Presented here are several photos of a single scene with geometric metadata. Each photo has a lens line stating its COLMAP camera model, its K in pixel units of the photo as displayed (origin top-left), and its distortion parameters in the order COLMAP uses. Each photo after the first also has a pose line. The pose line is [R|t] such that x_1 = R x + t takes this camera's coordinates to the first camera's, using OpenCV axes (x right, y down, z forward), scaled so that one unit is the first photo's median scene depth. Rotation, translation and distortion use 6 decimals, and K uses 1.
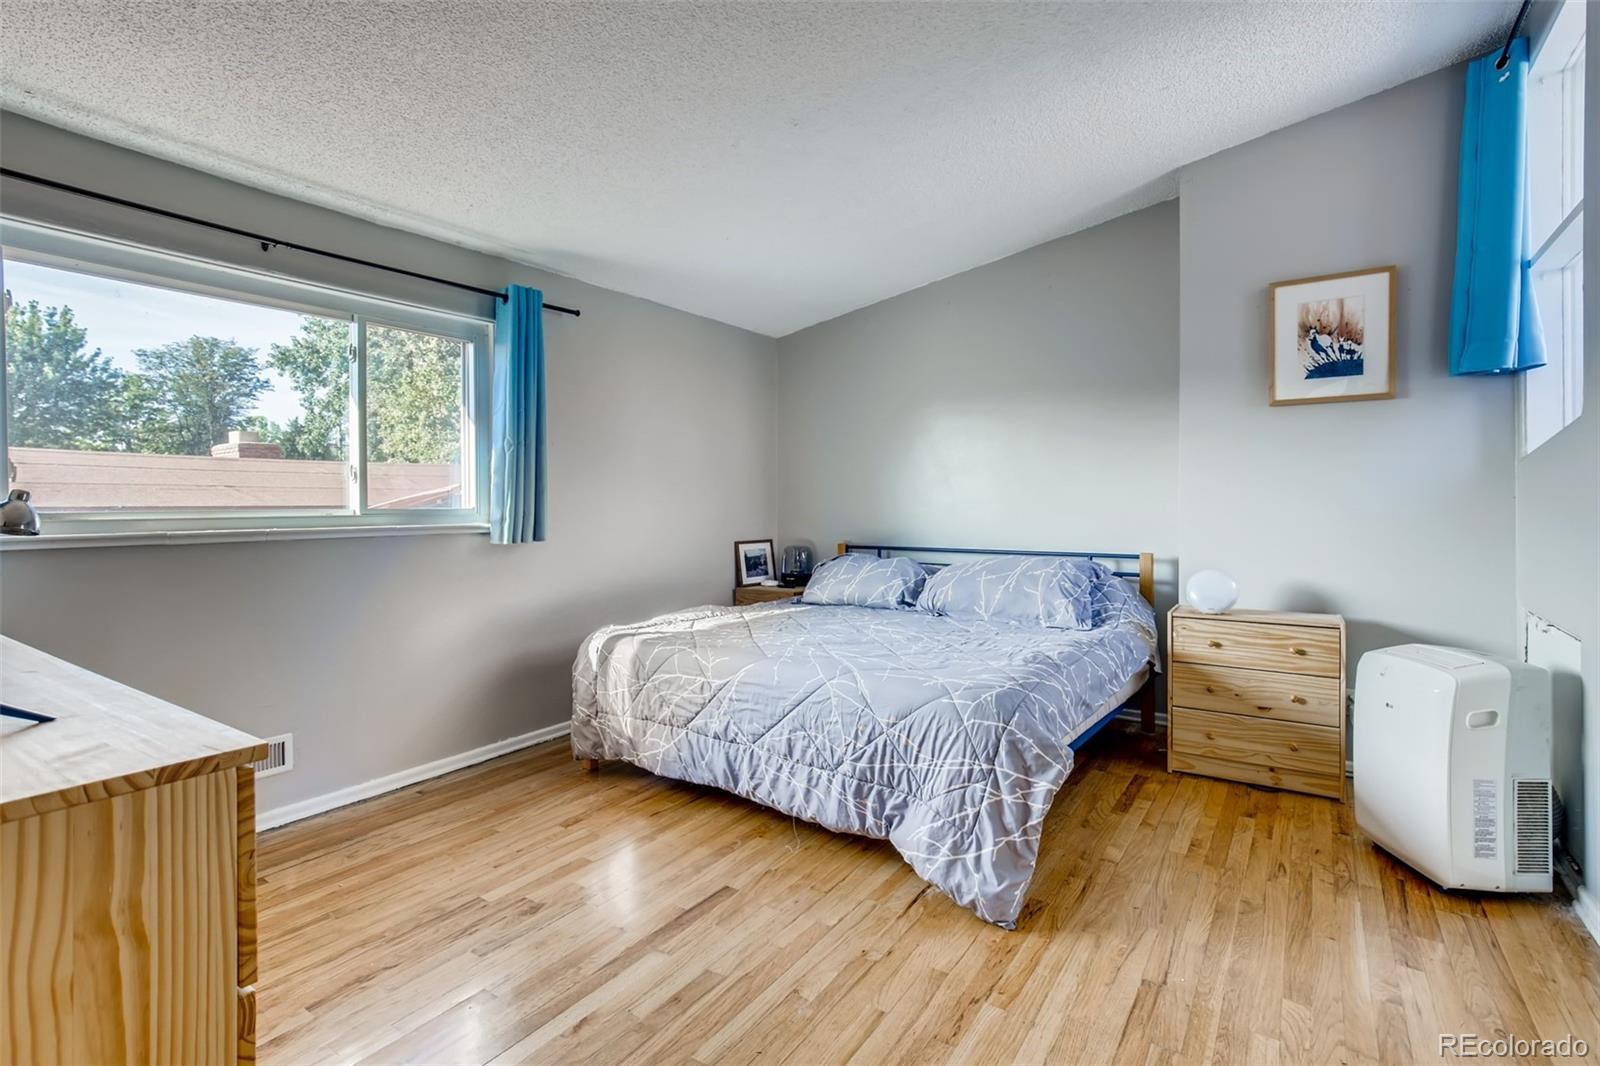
lens RADIAL K [[729.0, 0, 796.3], [0, 729.0, 517.2], [0, 0, 1]] dist [-0.001969, -0.000220]
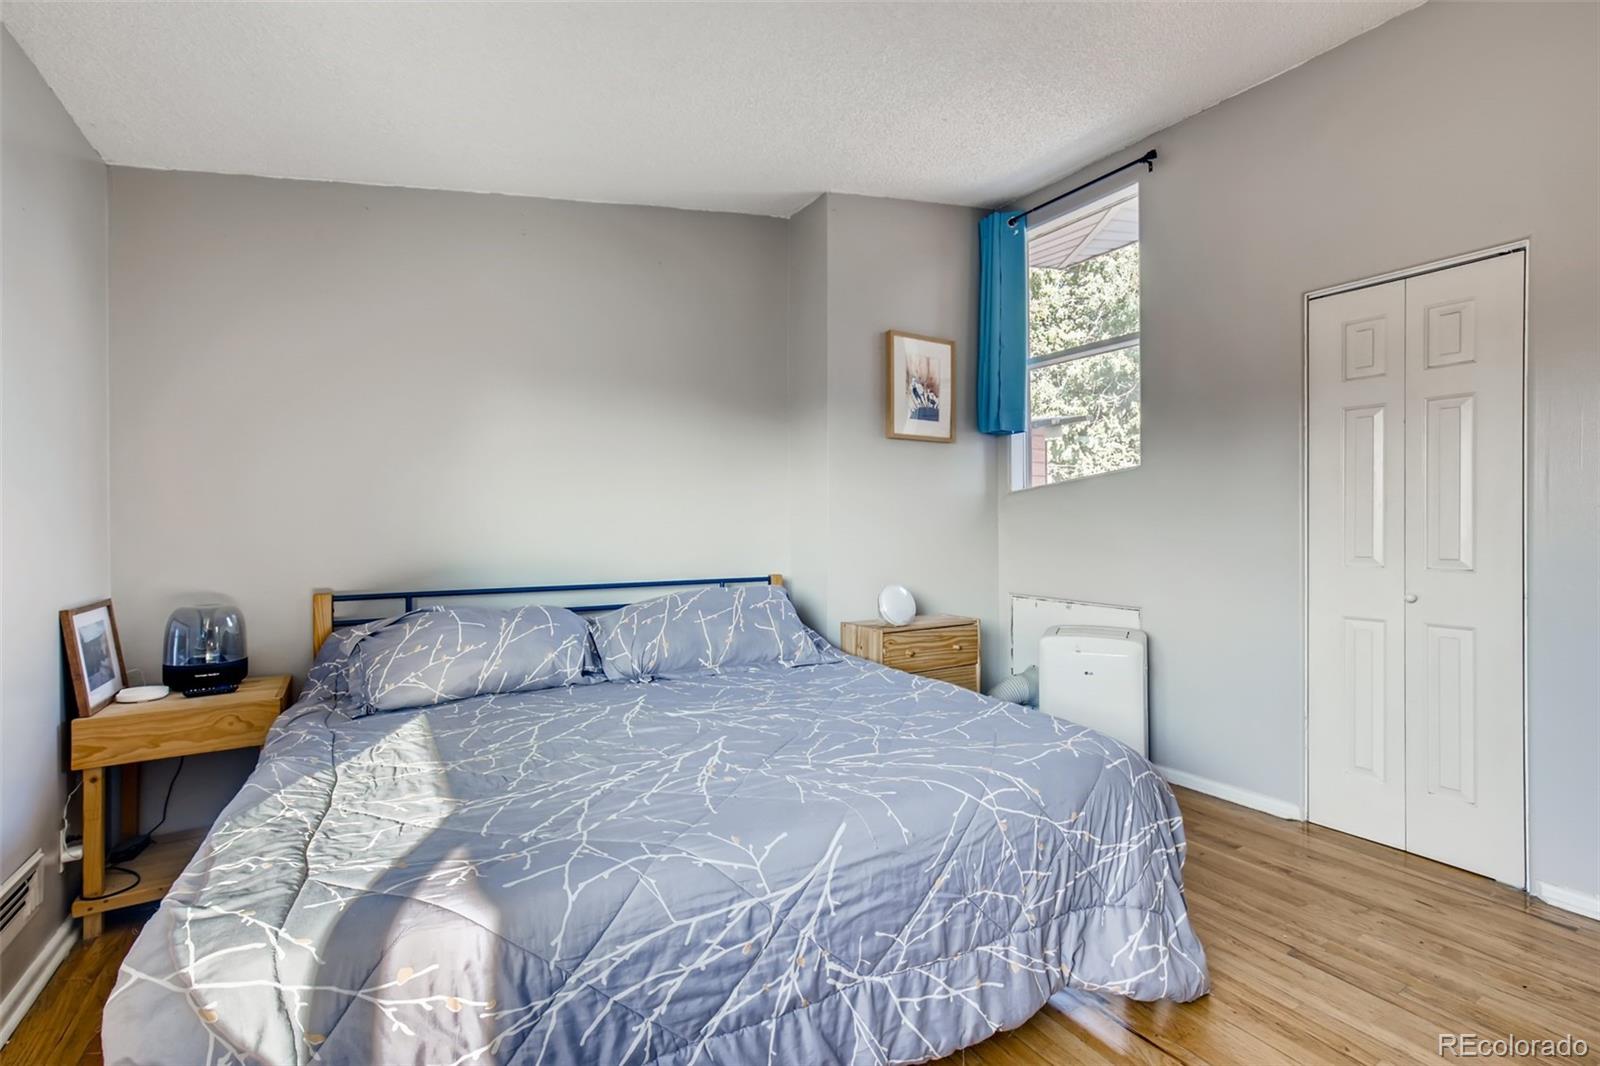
lens RADIAL K [[729.0, 0, 796.9], [0, 729.0, 533.0], [0, 0, 1]] dist [-0.001969, -0.000220]
pose [[0.409922, -0.007724, 0.912088, -0.478576], [0.017302, 0.999850, 0.000691, -0.007758], [-0.911957, 0.015498, 0.409994, 0.707787]]
